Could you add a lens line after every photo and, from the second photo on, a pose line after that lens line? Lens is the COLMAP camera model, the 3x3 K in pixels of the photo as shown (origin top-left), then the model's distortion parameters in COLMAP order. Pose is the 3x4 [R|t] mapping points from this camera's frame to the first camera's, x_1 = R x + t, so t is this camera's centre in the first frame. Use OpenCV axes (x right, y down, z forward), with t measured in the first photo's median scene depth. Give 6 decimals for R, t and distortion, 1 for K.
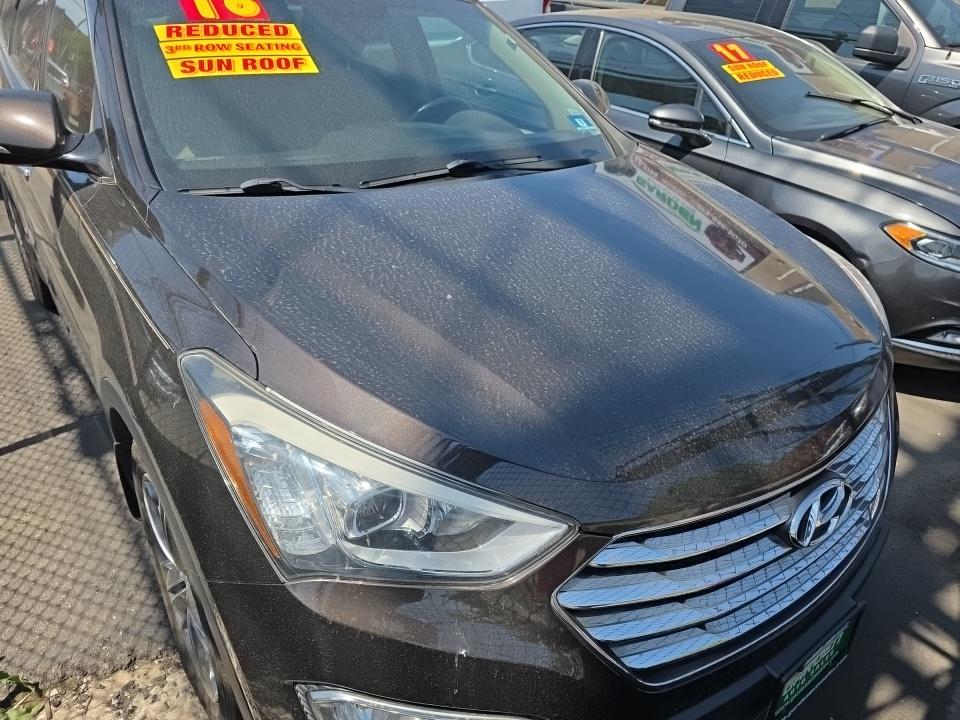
lens RADIAL K [[639.8, 0, 473.7], [0, 639.8, 362.8], [0, 0, 1]] dist [0.027610, -0.022371]
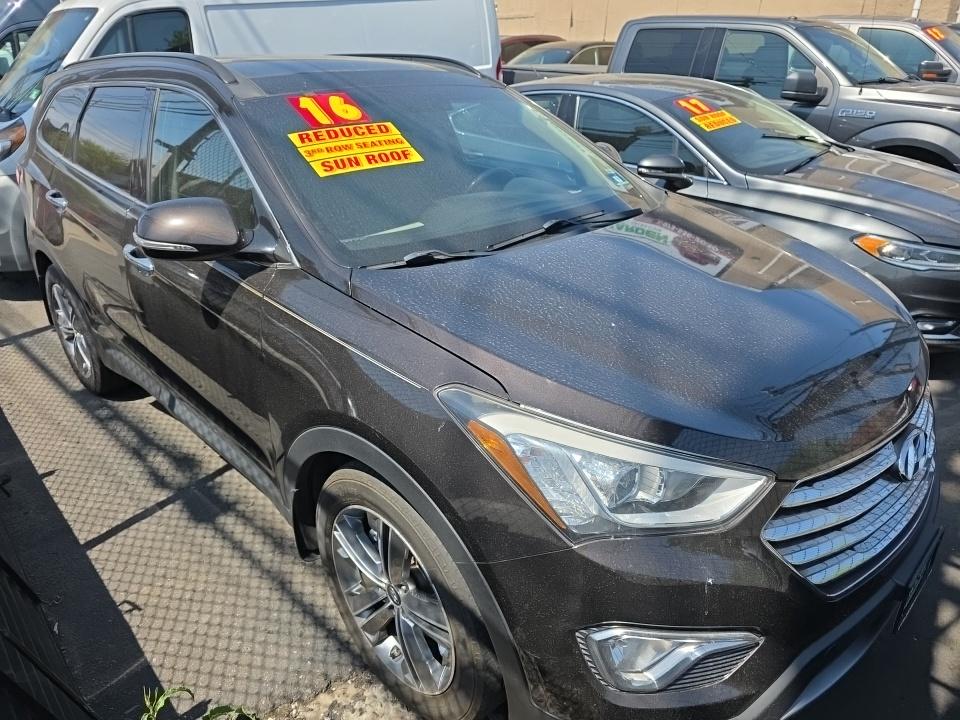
lens RADIAL K [[639.8, 0, 482.0], [0, 639.8, 362.8], [0, 0, 1]] dist [0.027610, -0.022371]
pose [[0.988713, -0.115769, 0.095099, -0.290517], [0.122495, 0.990122, -0.068214, 0.017678], [-0.086262, 0.079093, 0.993128, -0.168132]]
